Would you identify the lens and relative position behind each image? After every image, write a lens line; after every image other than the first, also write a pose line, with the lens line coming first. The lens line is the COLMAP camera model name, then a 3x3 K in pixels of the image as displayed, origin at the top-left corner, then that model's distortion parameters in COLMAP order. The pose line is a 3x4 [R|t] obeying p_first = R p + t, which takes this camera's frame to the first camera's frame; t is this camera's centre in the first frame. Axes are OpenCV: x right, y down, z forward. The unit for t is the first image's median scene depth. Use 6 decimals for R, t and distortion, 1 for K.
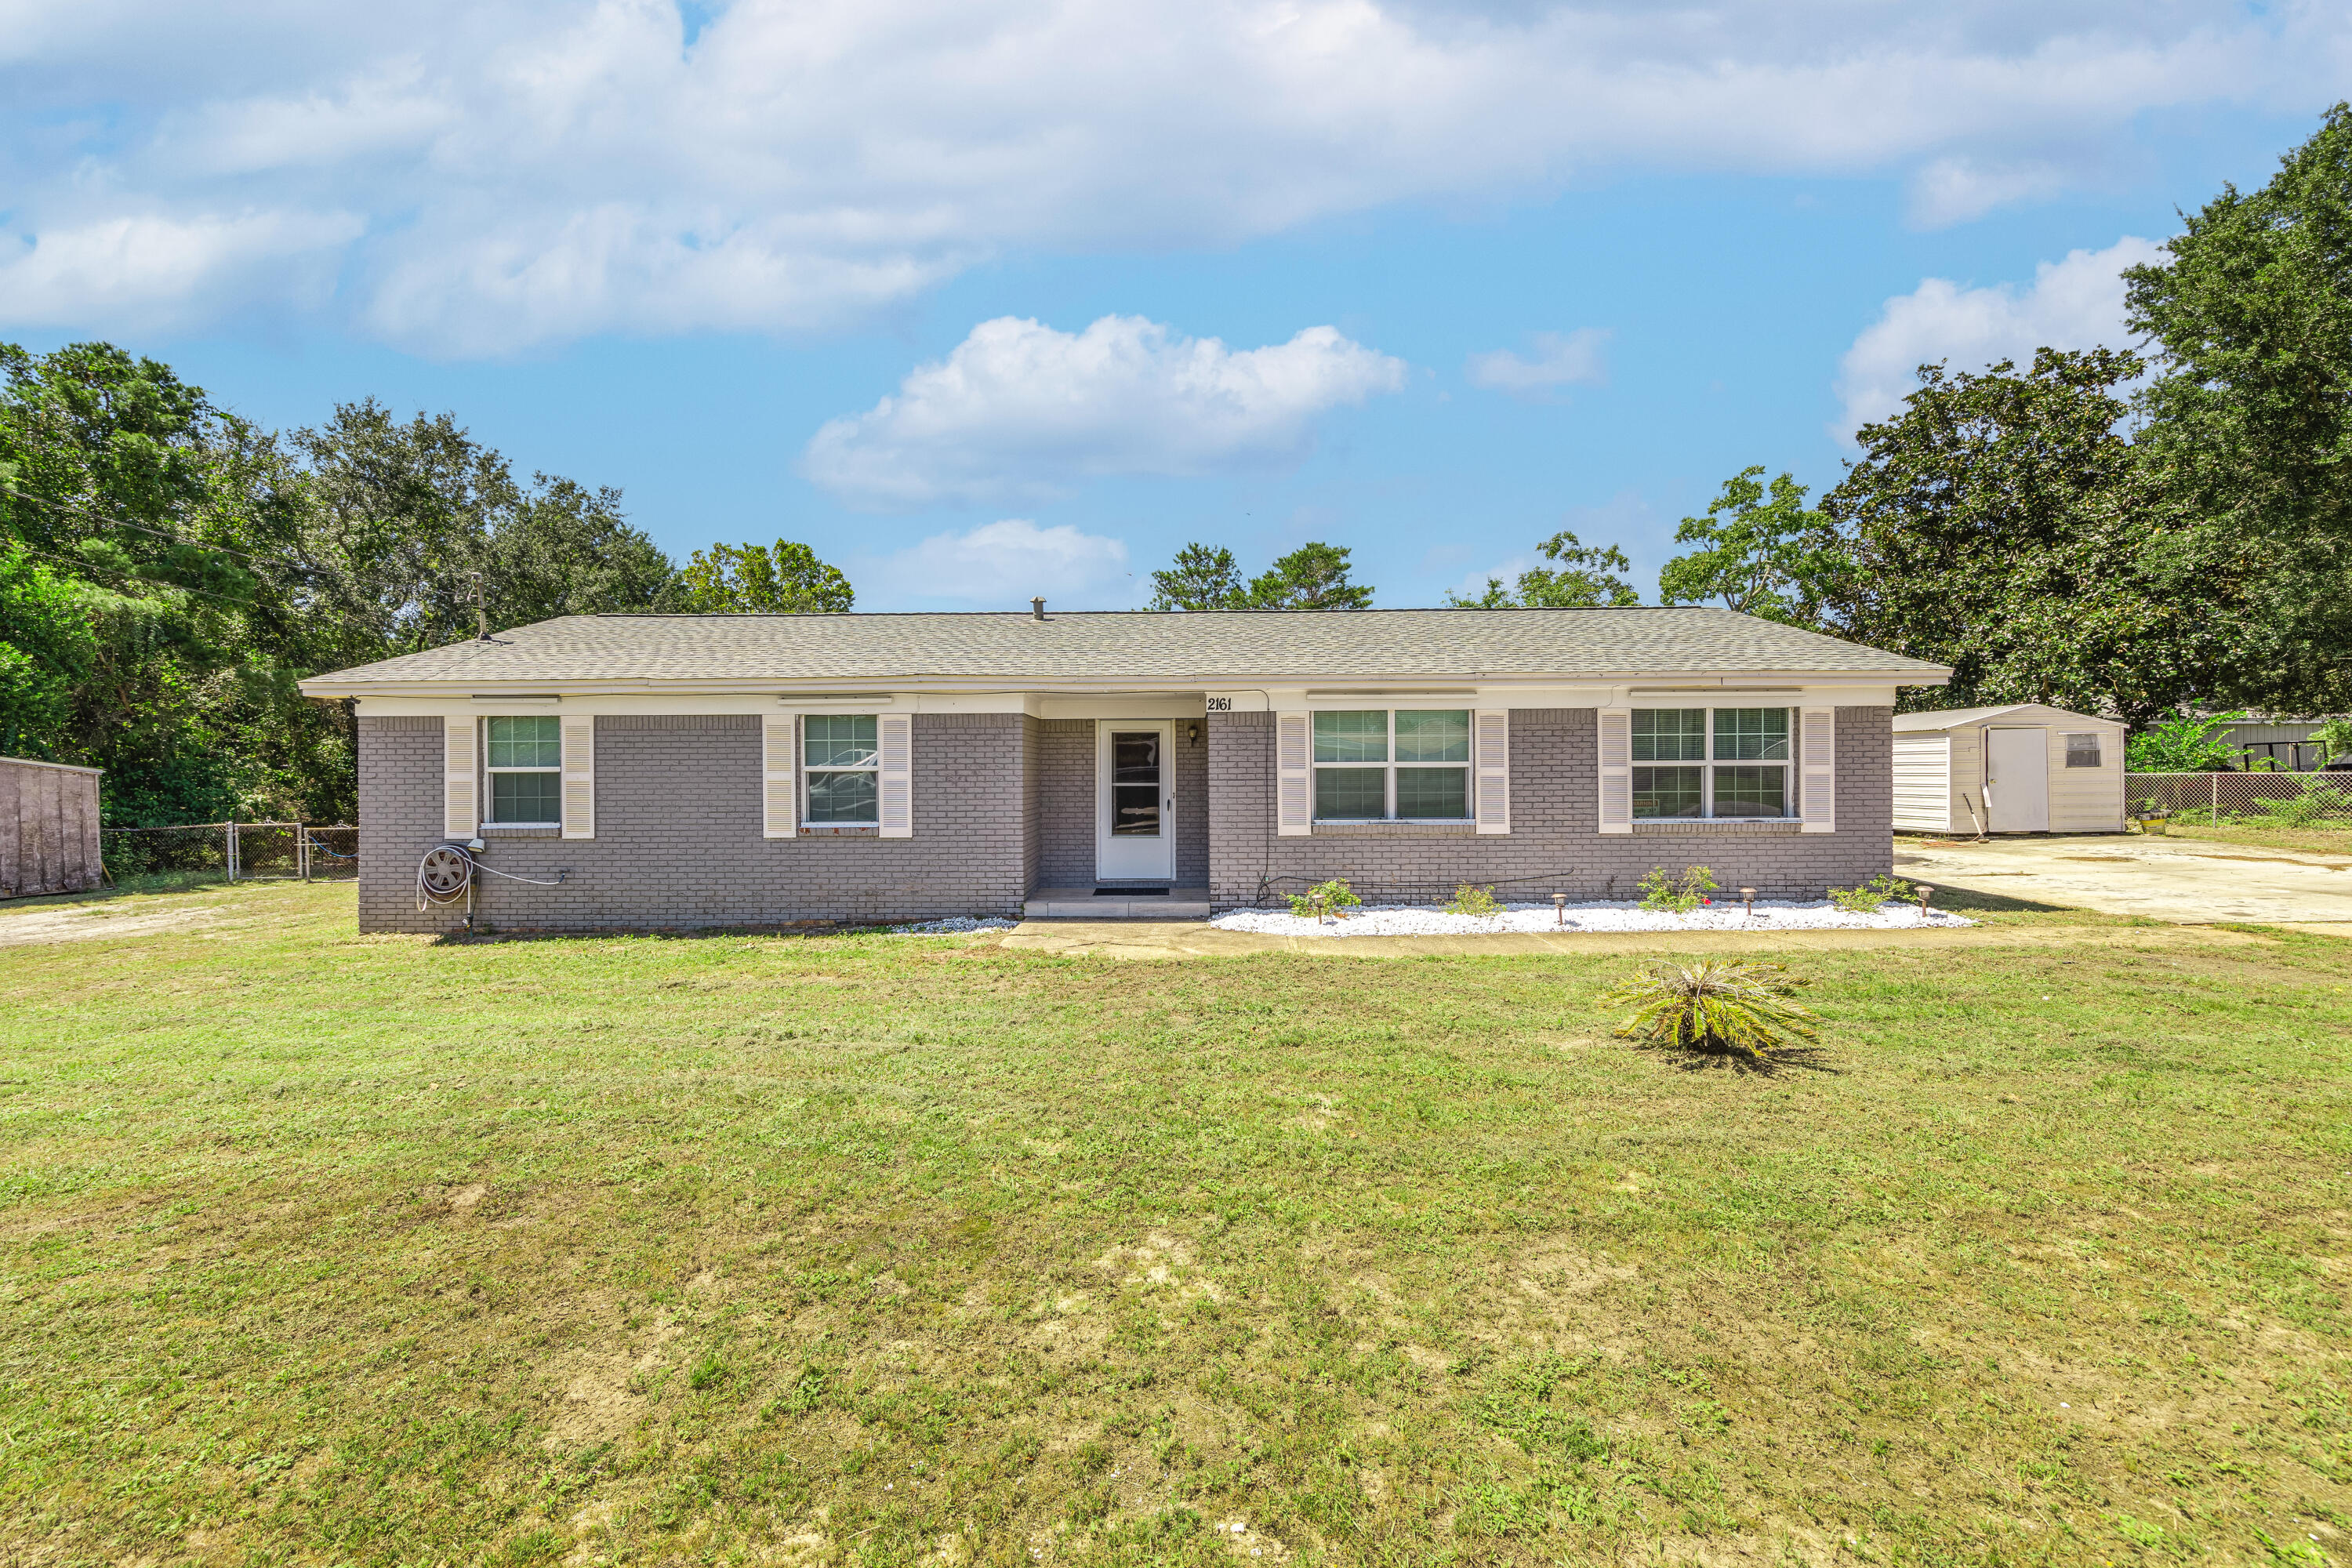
lens RADIAL K [[856.0, 0, 1180.0], [0, 856.0, 796.6], [0, 0, 1]] dist [0.002458, 0.000151]
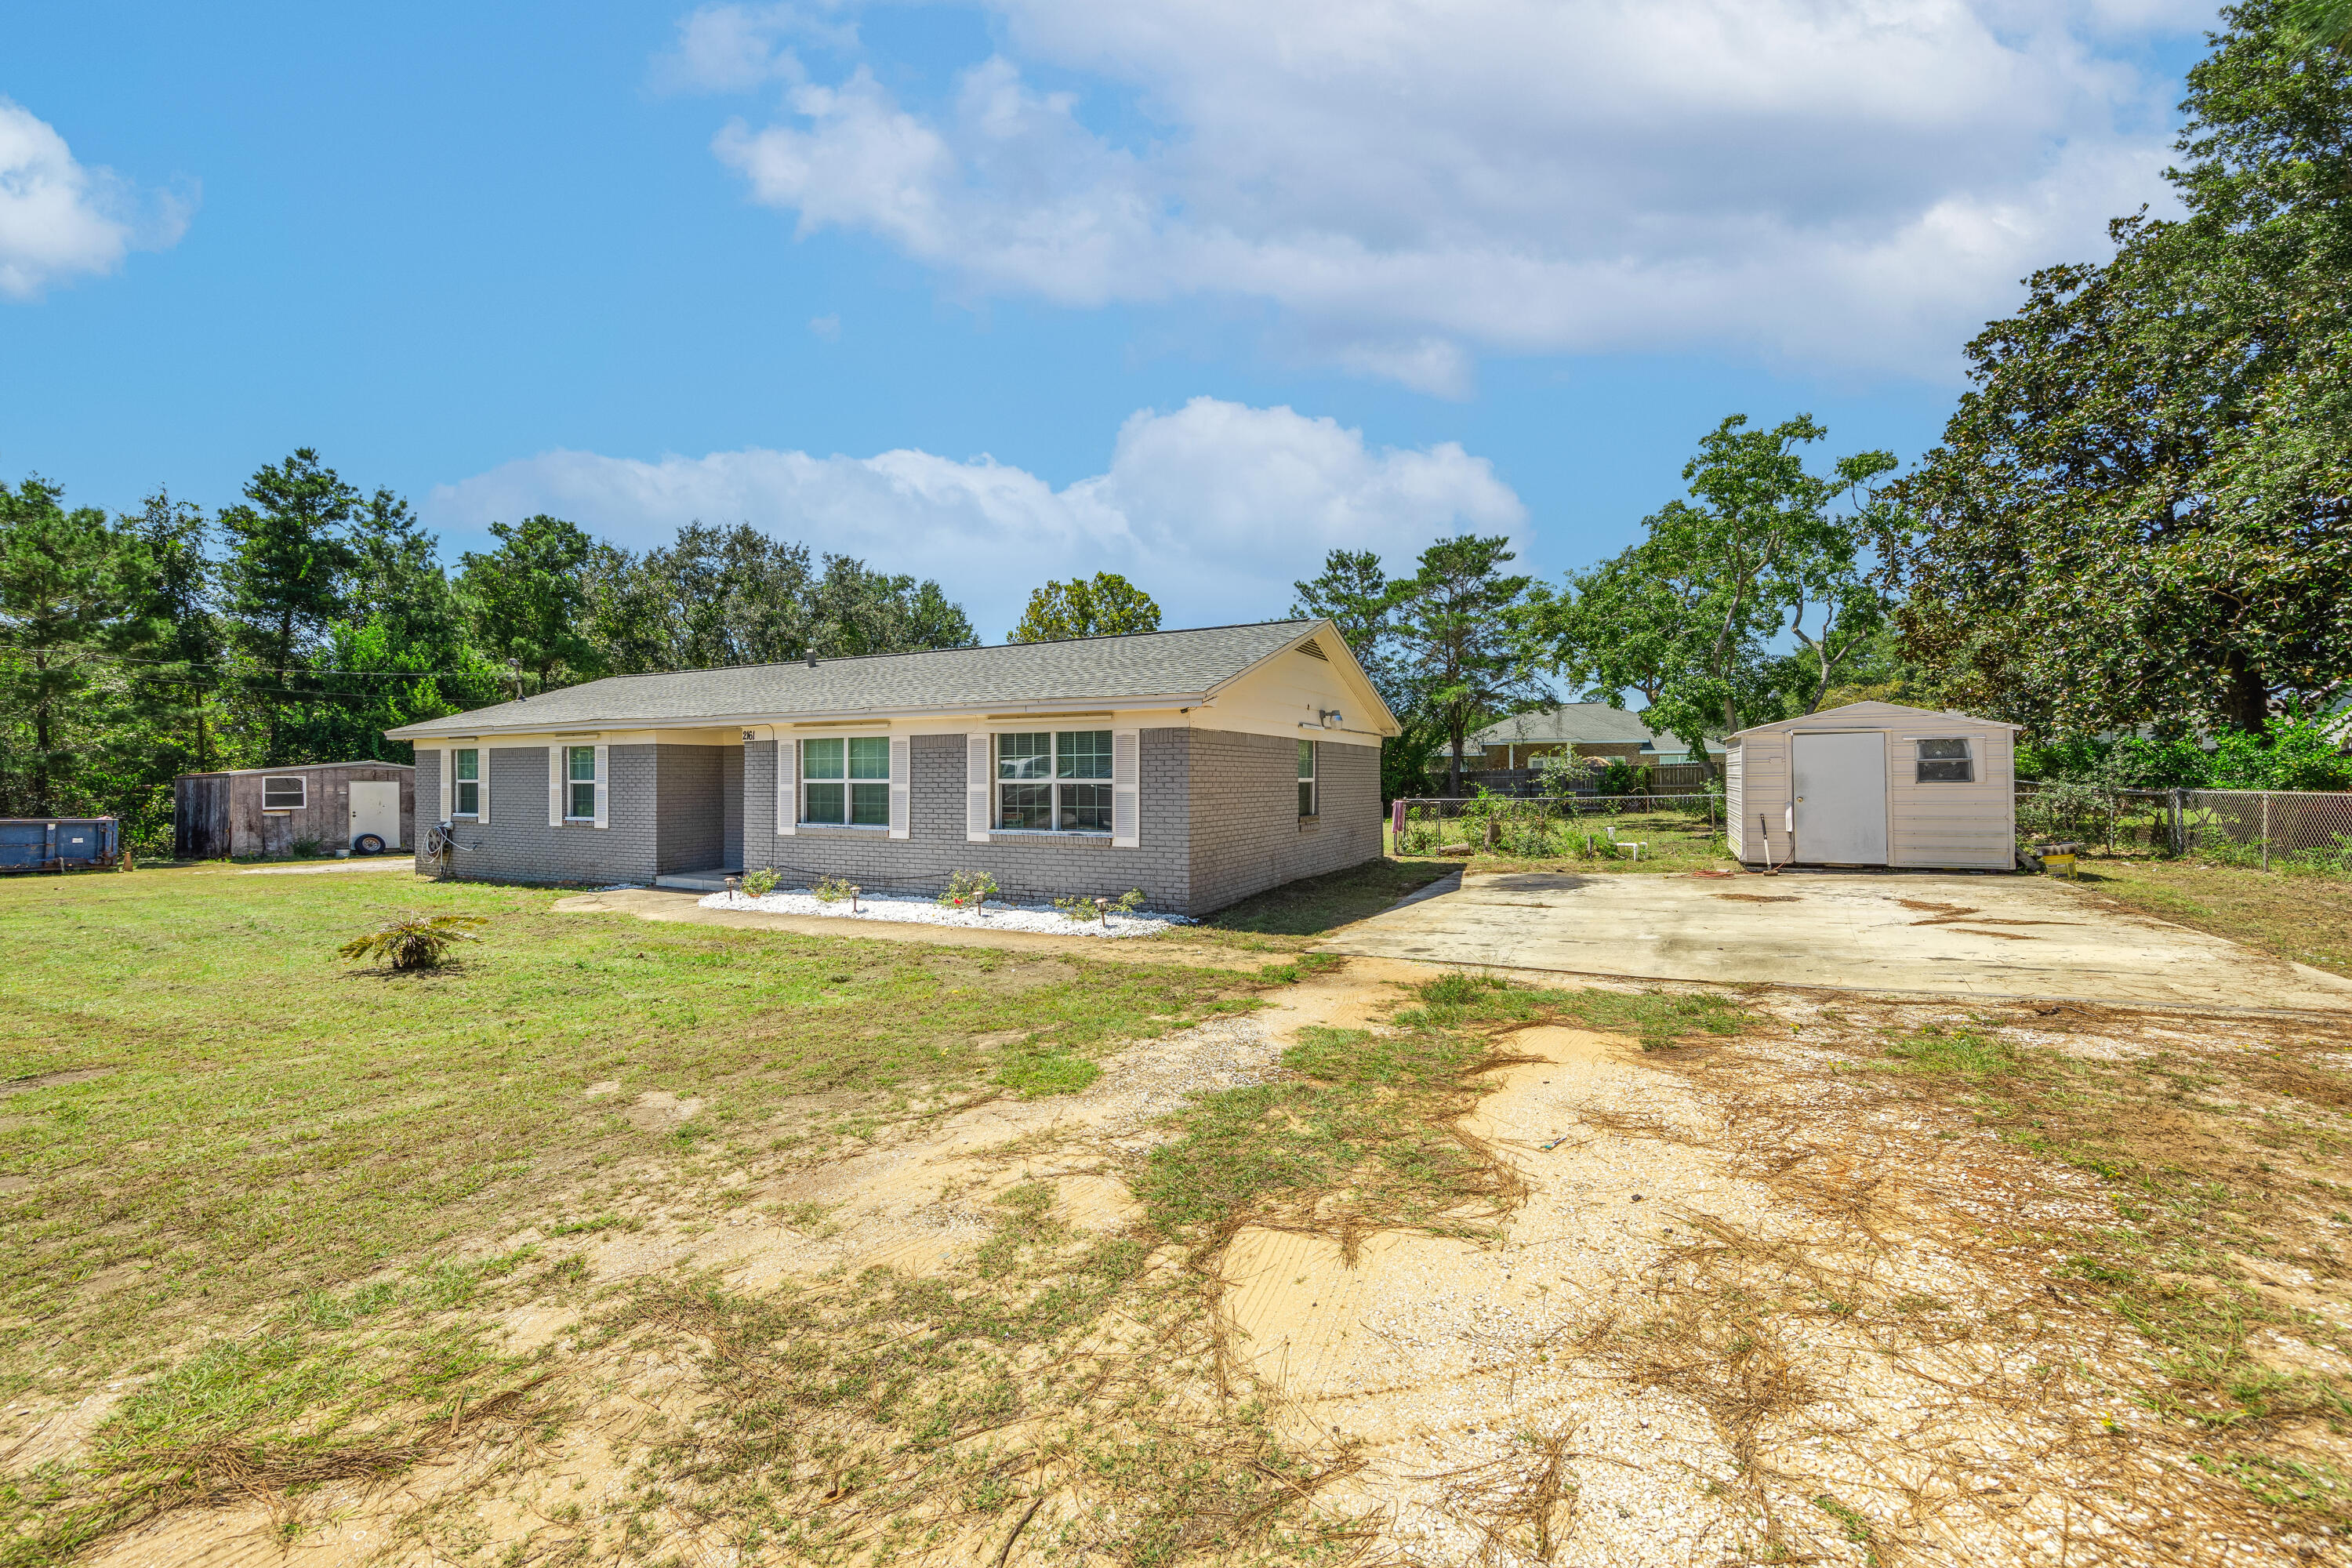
lens RADIAL K [[925.0, 0, 1191.5], [0, 925.0, 803.7], [0, 0, 1]] dist [0.004236, -0.000056]
pose [[0.894165, 0.015659, -0.447463, 1.316424], [-0.019277, 0.999808, -0.003532, -0.008940], [0.447322, 0.011784, 0.894296, 0.010407]]
